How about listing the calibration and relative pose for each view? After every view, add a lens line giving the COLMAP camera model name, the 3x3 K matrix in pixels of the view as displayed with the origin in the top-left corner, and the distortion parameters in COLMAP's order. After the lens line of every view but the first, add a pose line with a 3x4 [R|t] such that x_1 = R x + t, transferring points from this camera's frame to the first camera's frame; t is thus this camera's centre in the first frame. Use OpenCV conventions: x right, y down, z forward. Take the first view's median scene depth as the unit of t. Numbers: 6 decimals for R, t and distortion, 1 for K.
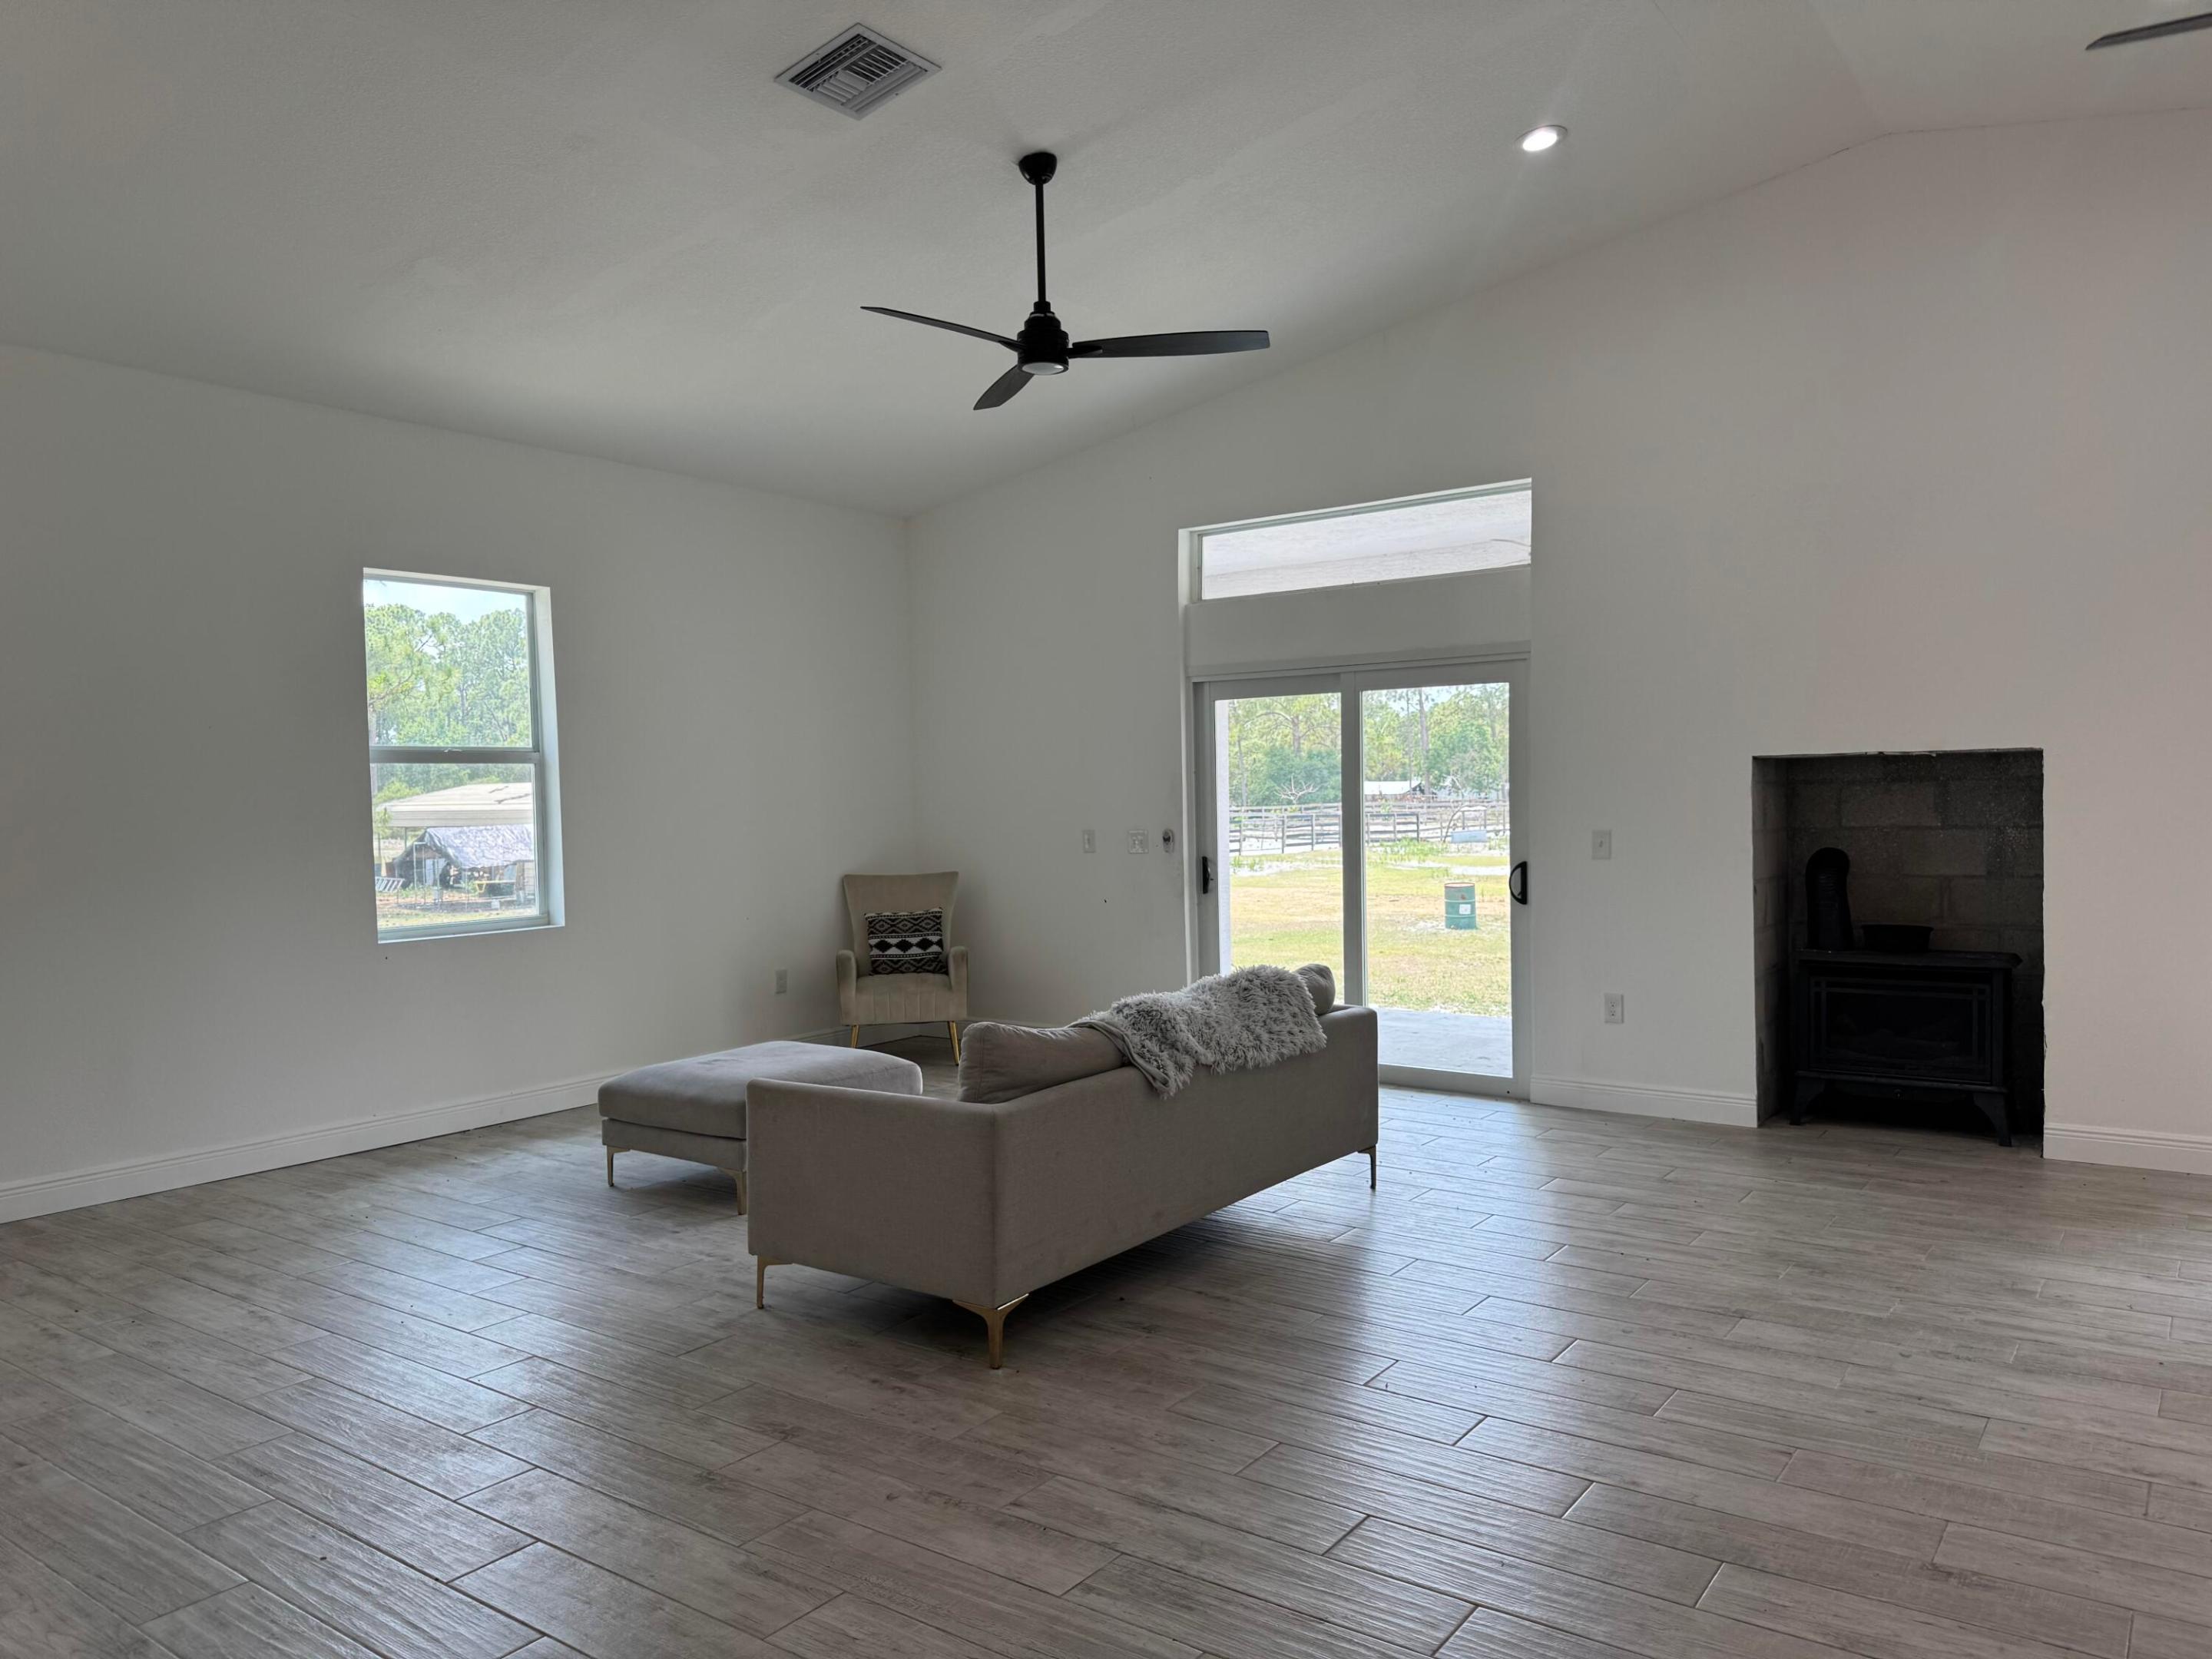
lens RADIAL K [[1599.9, 0, 1106.0], [0, 1599.9, 829.5], [0, 0, 1]] dist [0.000750, -0.007412]
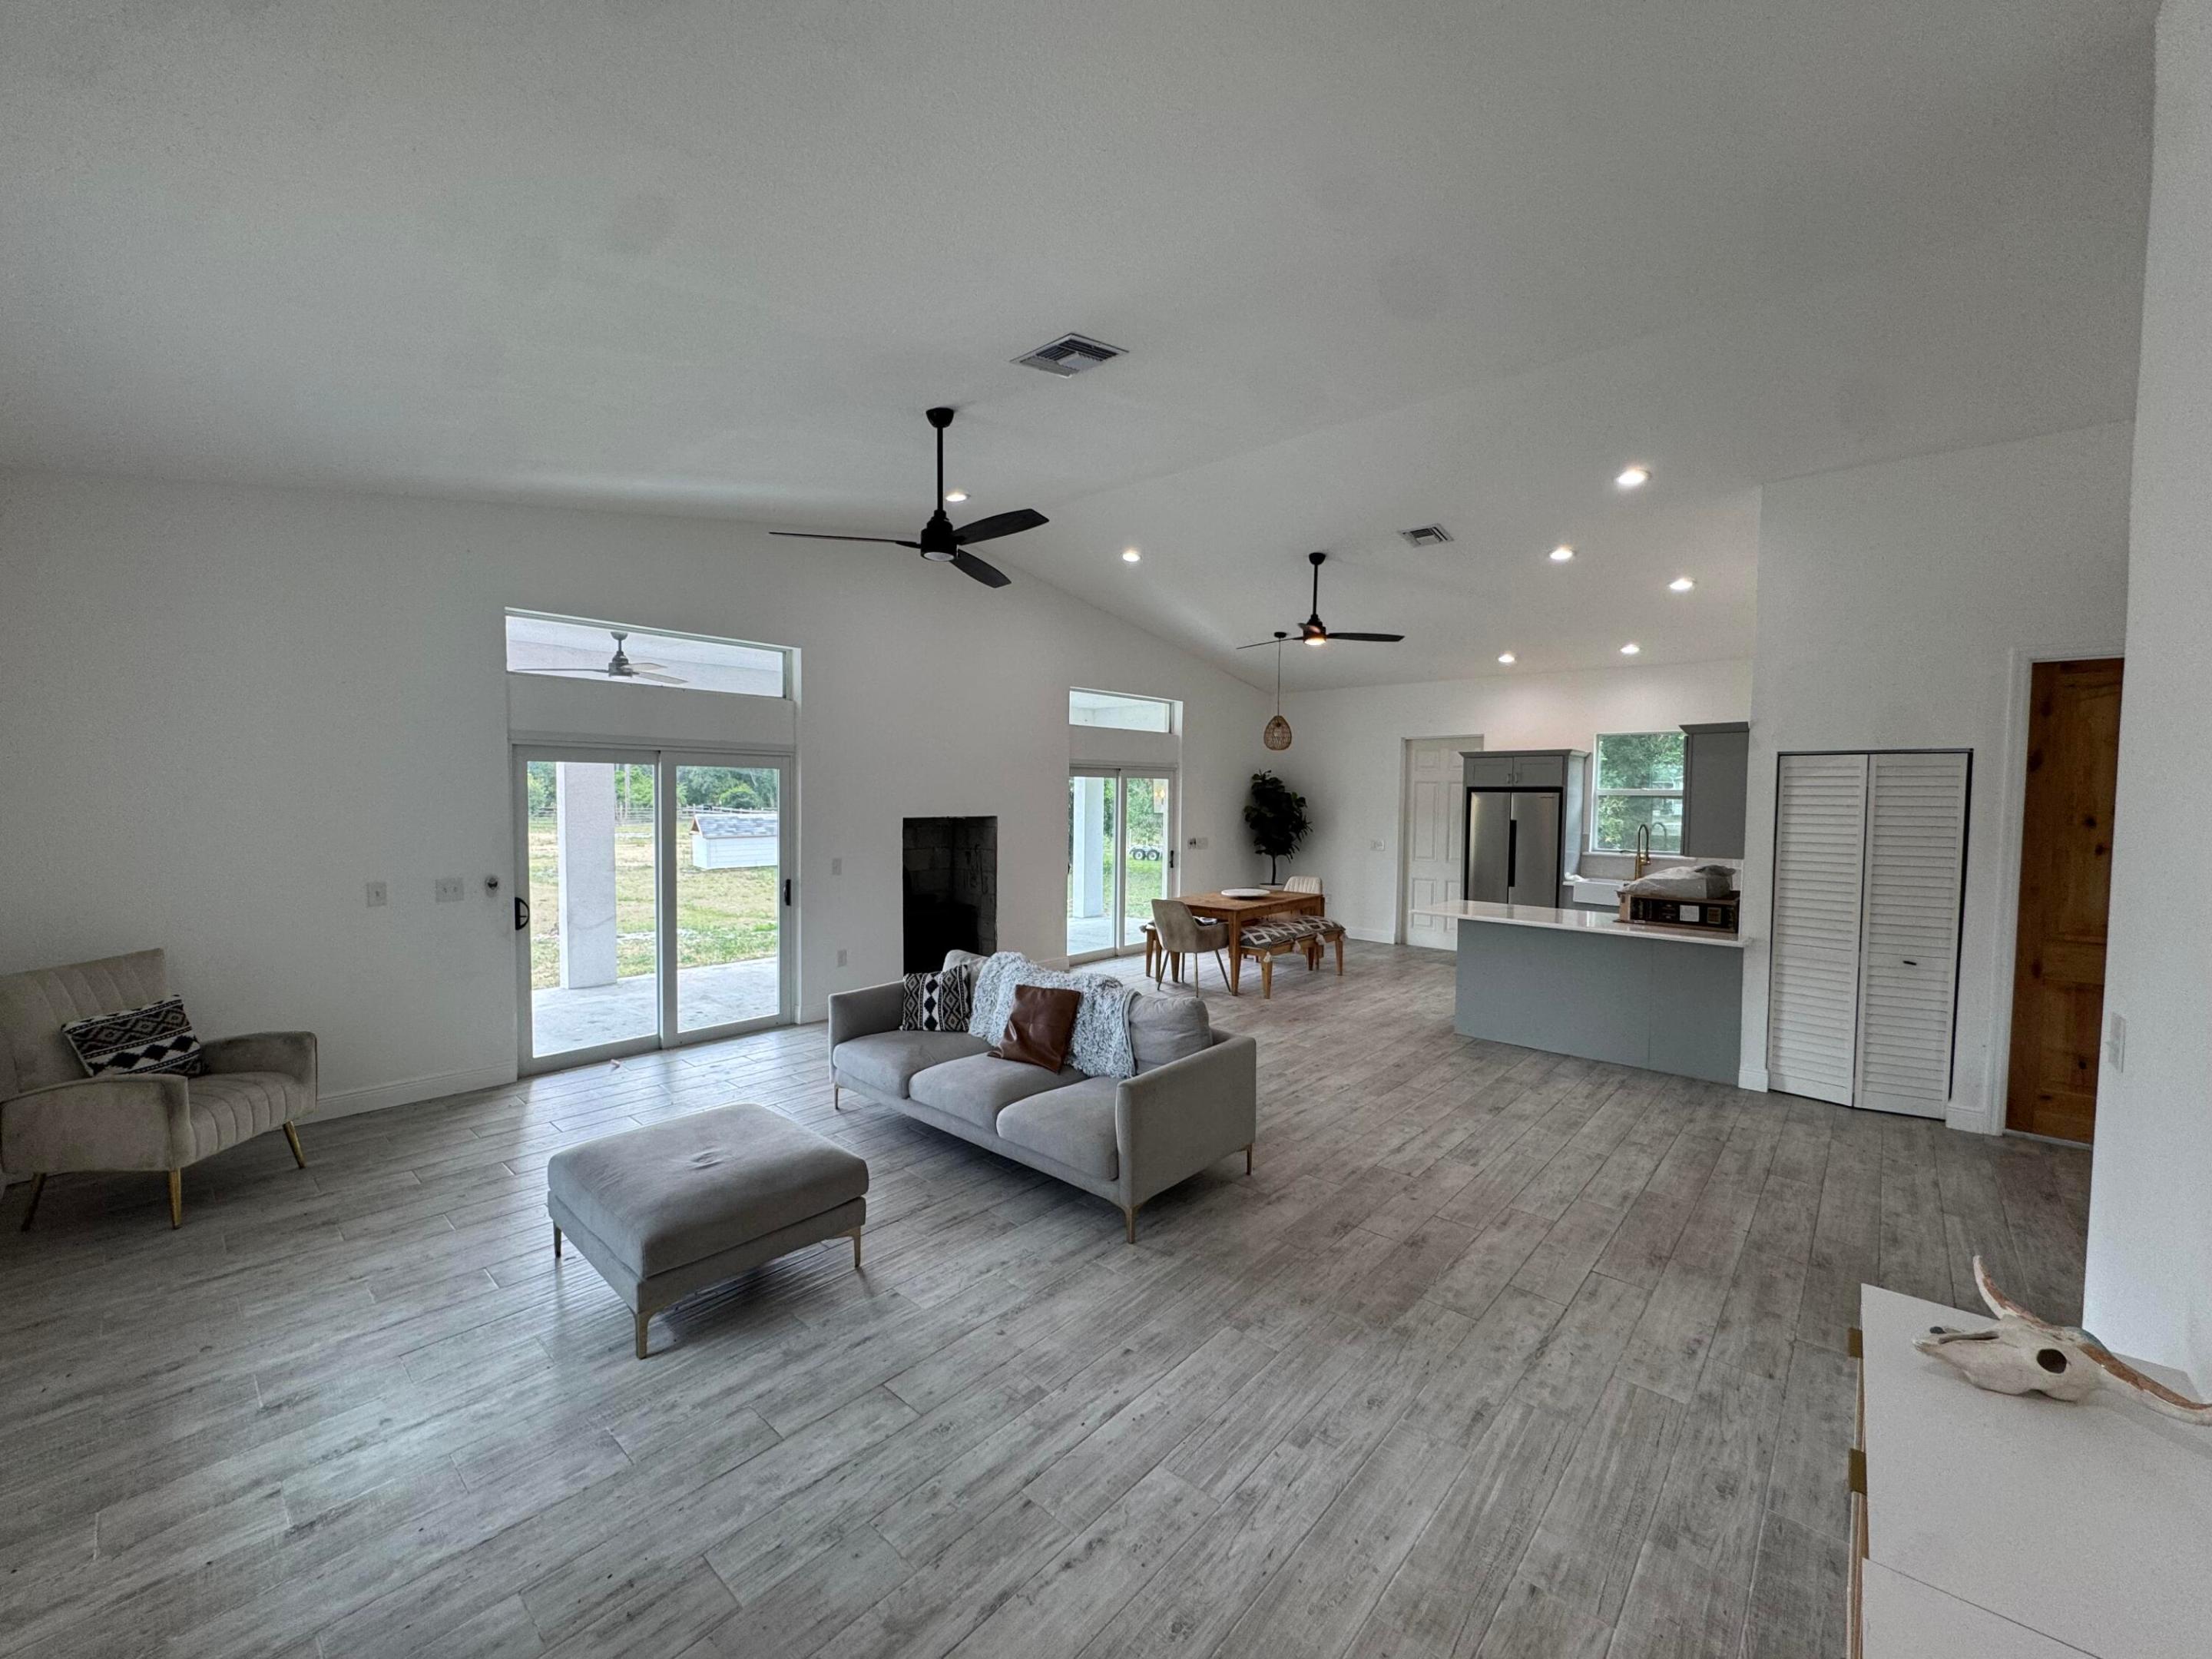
lens RADIAL K [[880.5, 0, 1106.0], [0, 880.5, 829.5], [0, 0, 1]] dist [-0.001970, -0.000115]
pose [[0.091641, -0.025189, 0.995474, -0.872410], [0.009422, 0.999657, 0.024427, -0.073065], [-0.995748, 0.007141, 0.091847, 0.847792]]
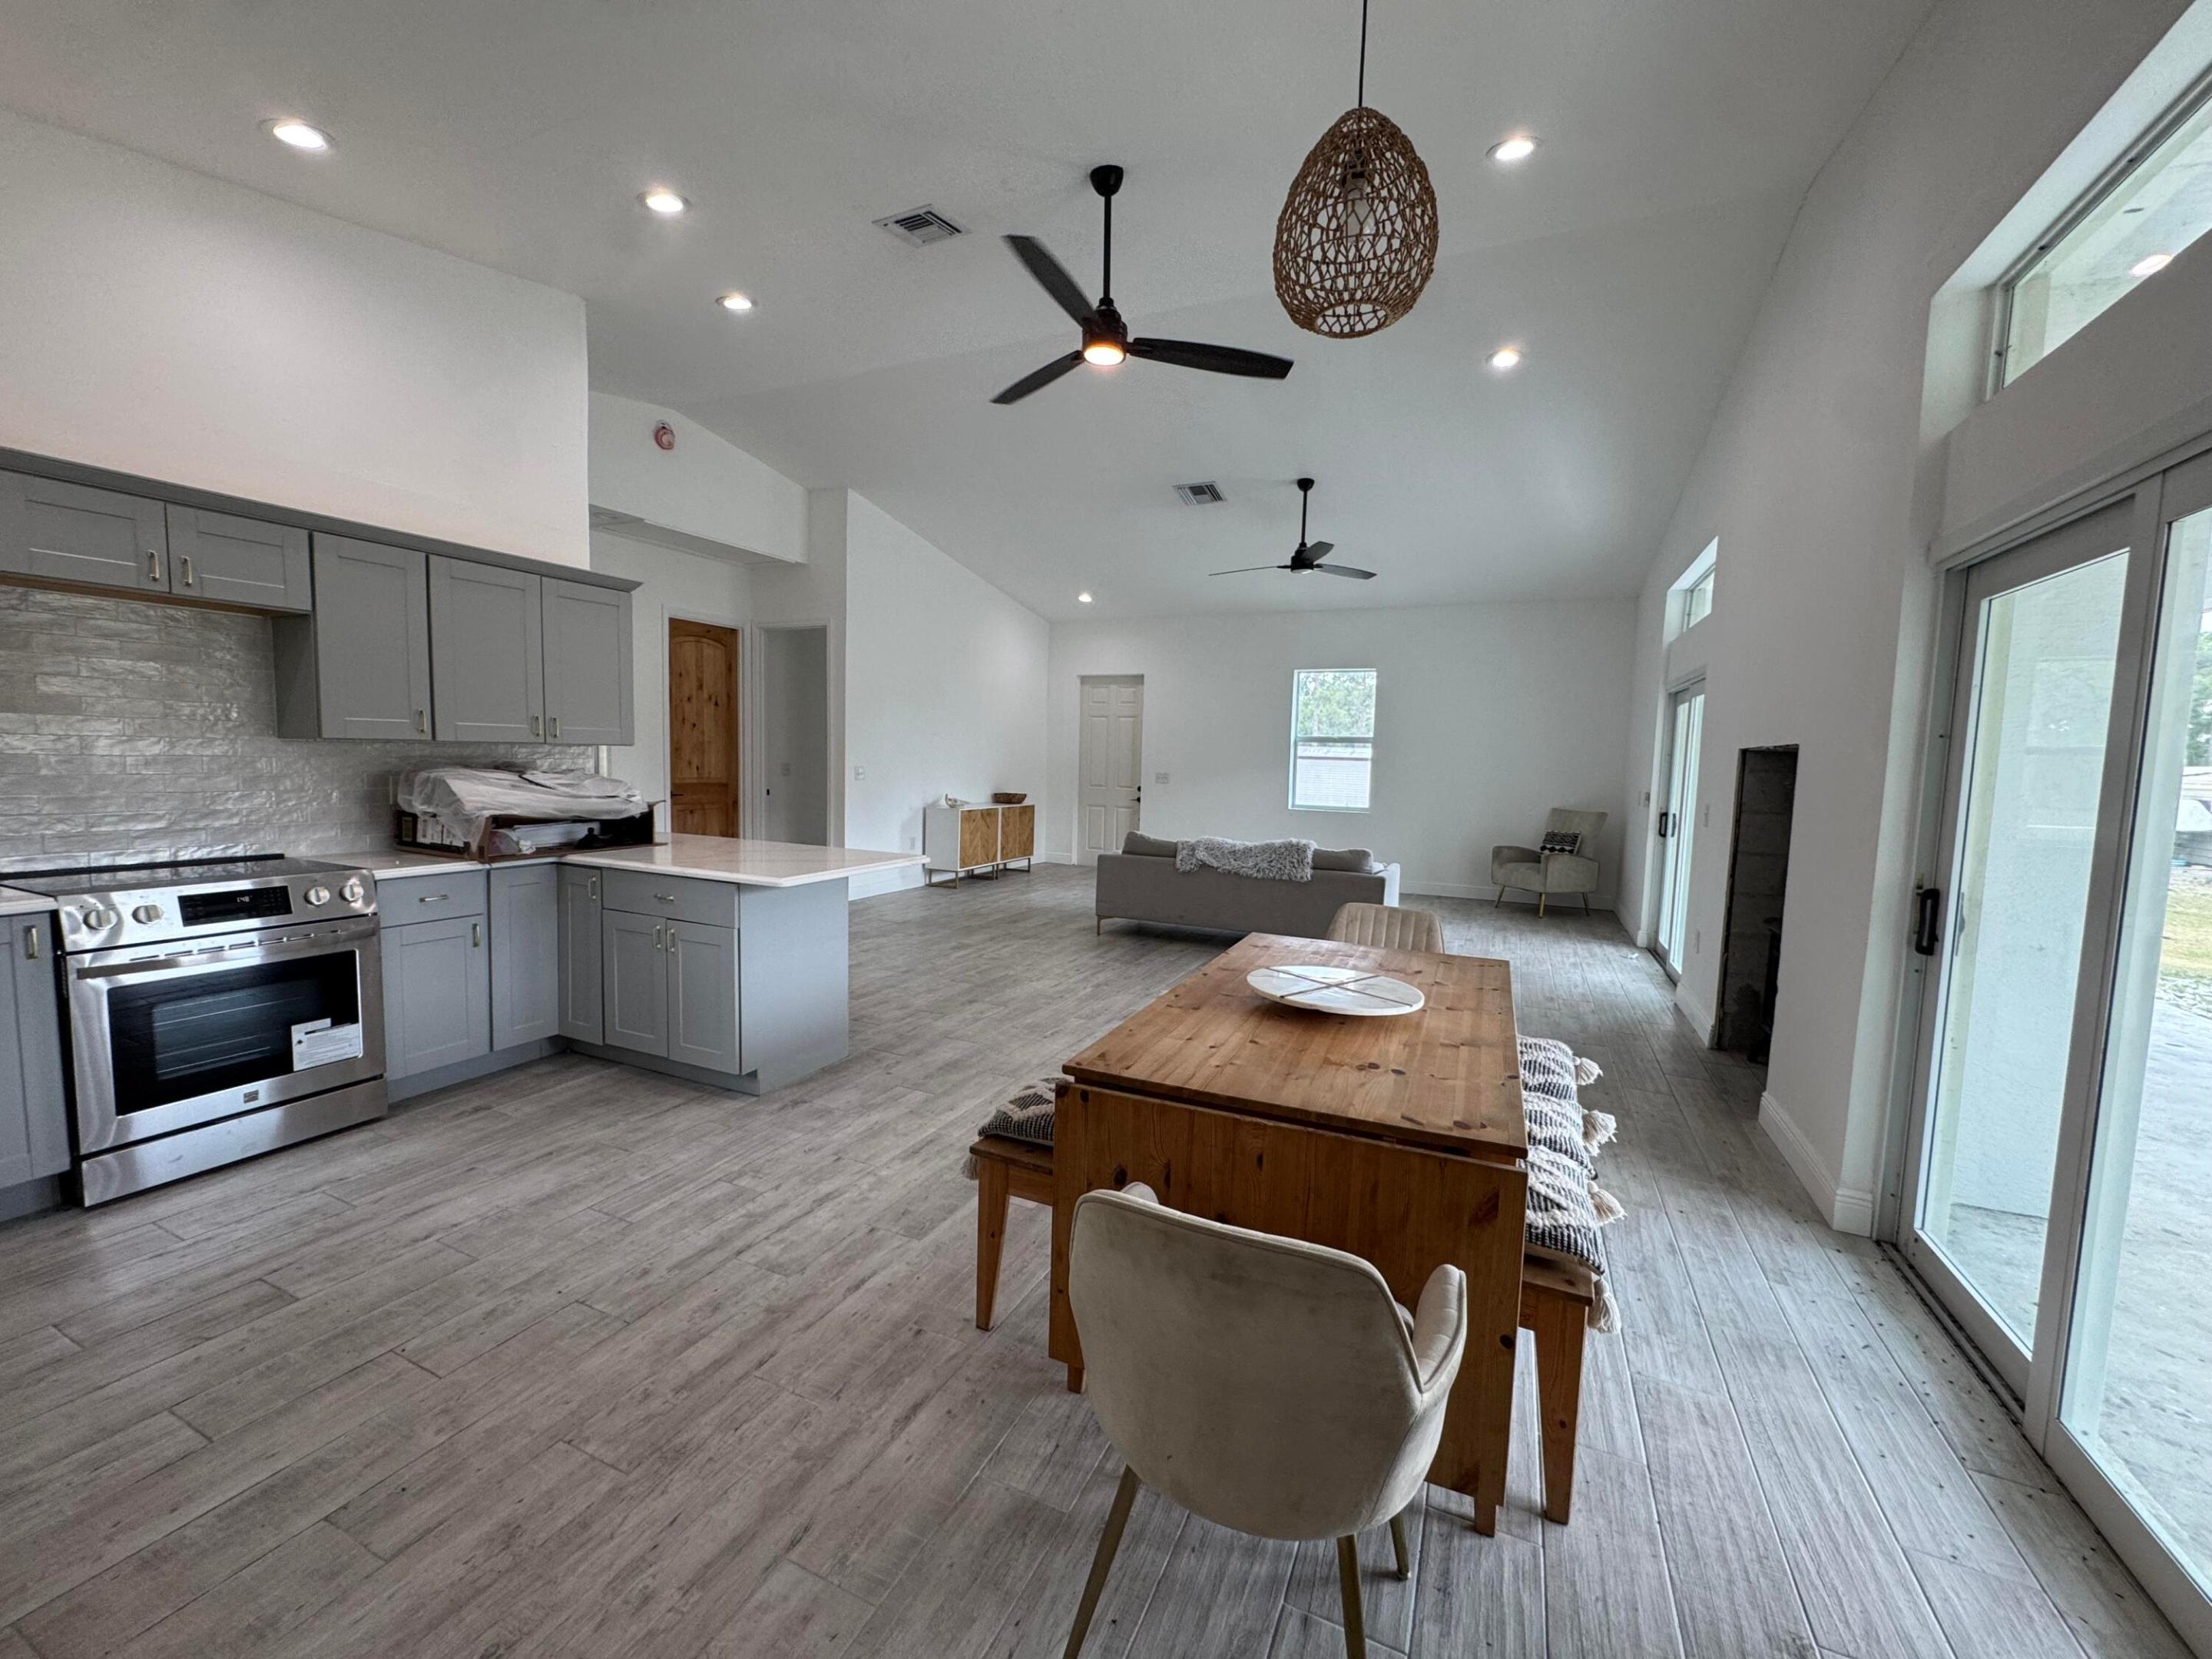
lens RADIAL K [[869.5, 0, 1098.1], [0, 869.5, 837.6], [0, 0, 1]] dist [0.000688, 0.000003]
pose [[0.187216, 0.117128, -0.975311, 1.268242], [-0.051829, 0.992661, 0.109263, -0.033574], [0.980951, 0.030094, 0.191912, 0.522211]]
